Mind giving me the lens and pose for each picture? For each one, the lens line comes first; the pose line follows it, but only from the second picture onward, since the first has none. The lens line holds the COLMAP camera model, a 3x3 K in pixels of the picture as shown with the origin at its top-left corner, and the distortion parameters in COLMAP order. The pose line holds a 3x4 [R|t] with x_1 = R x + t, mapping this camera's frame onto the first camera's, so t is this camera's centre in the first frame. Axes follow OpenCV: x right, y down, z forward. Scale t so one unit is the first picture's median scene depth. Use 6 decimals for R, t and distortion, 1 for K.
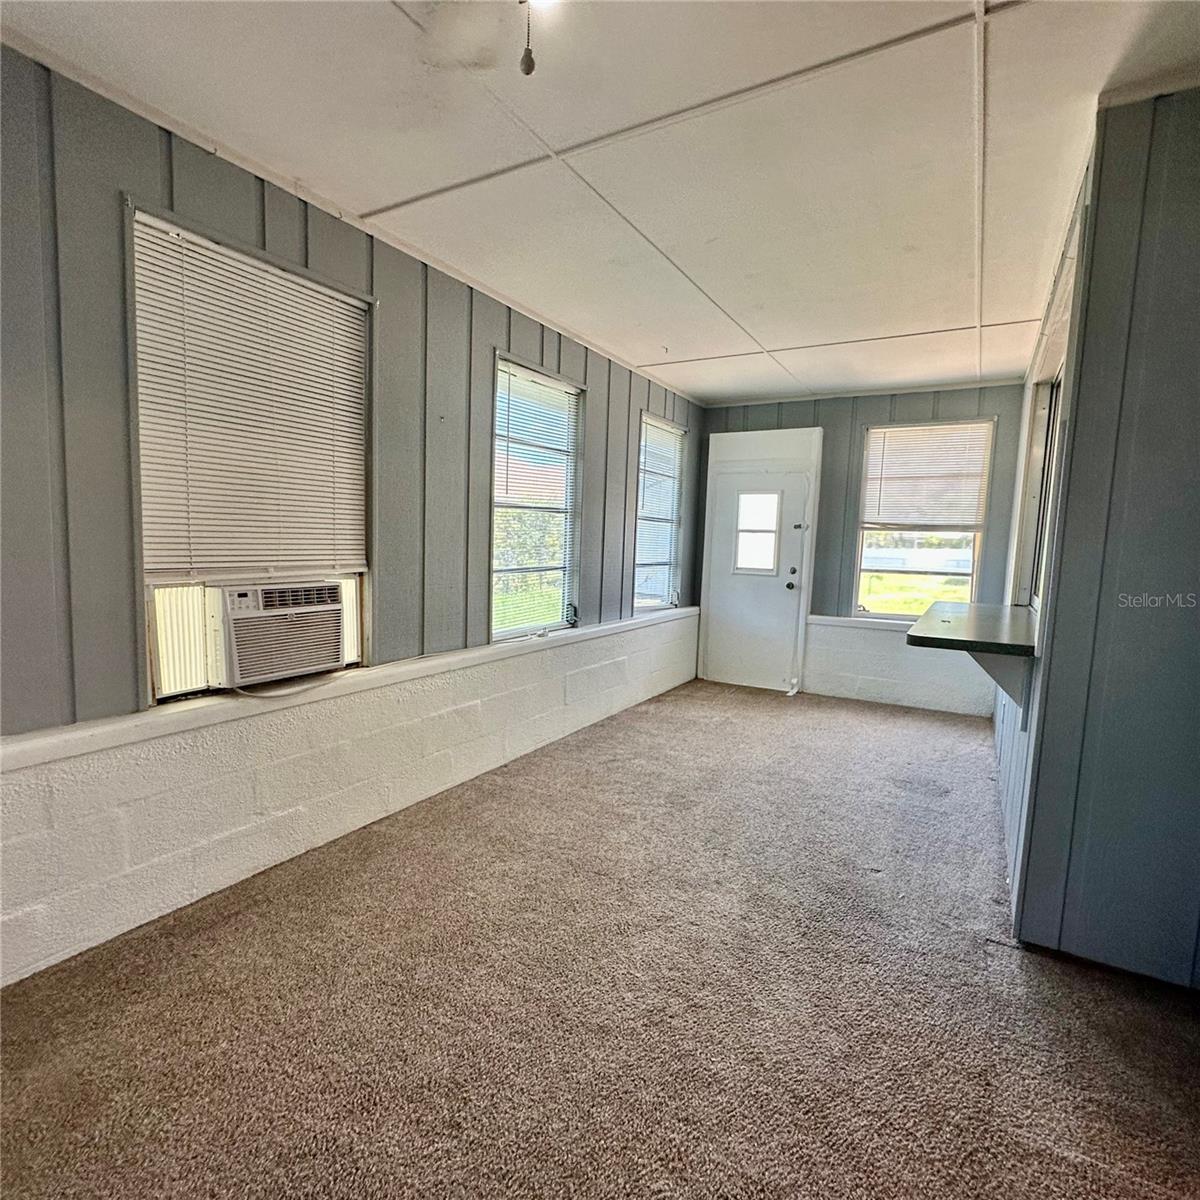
lens RADIAL K [[654.6, 0, 590.2], [0, 654.6, 605.8], [0, 0, 1]] dist [-0.002541, 0.000559]
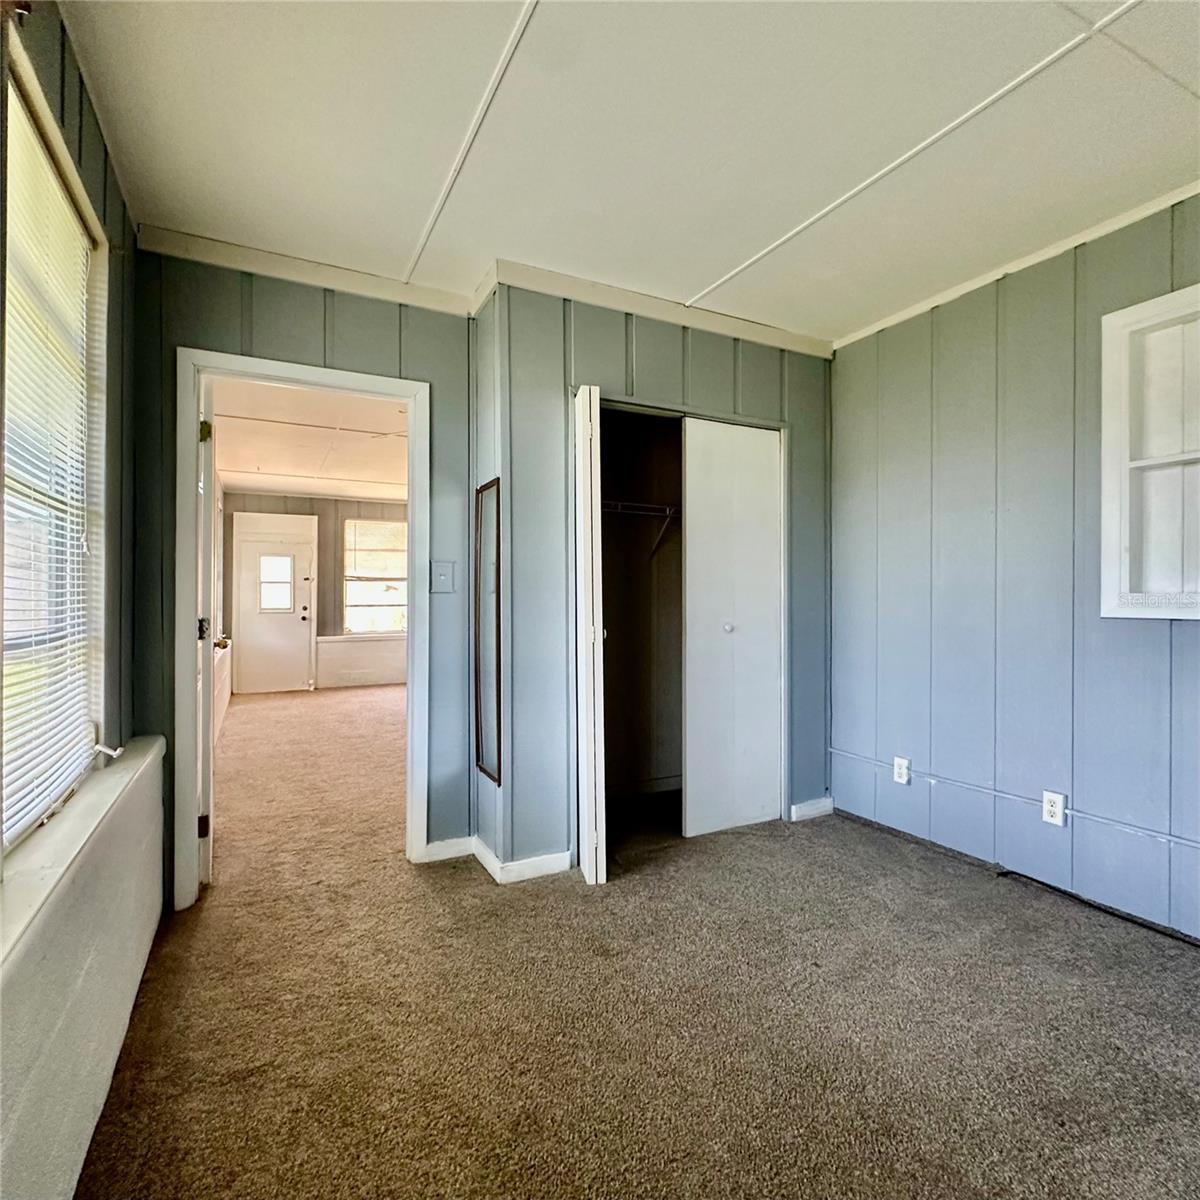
lens RADIAL K [[654.6, 0, 593.5], [0, 654.6, 611.3], [0, 0, 1]] dist [-0.002541, 0.000559]
pose [[0.528291, -0.027403, 0.848621, -0.808565], [0.108767, 0.993428, -0.035632, 0.104255], [-0.842068, 0.111126, 0.527800, -0.464404]]
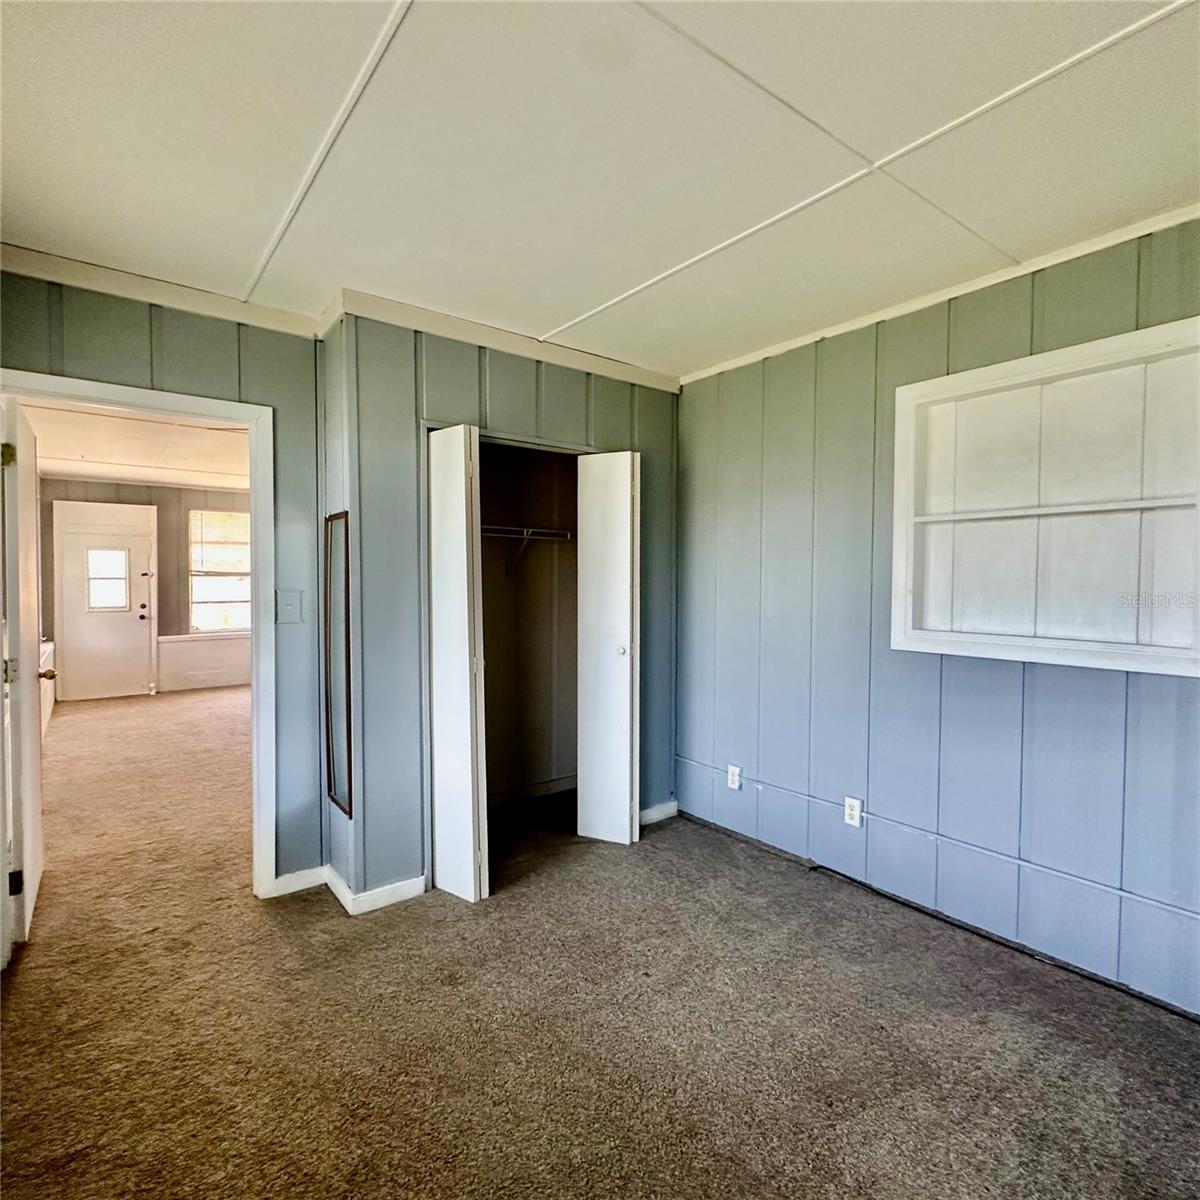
lens RADIAL K [[654.6, 0, 590.4], [0, 654.6, 602.6], [0, 0, 1]] dist [-0.002541, 0.000559]
pose [[0.371074, -0.054157, 0.927023, -0.817248], [0.110467, 0.993783, 0.013839, 0.032376], [-0.922009, 0.097270, 0.374749, -0.520023]]
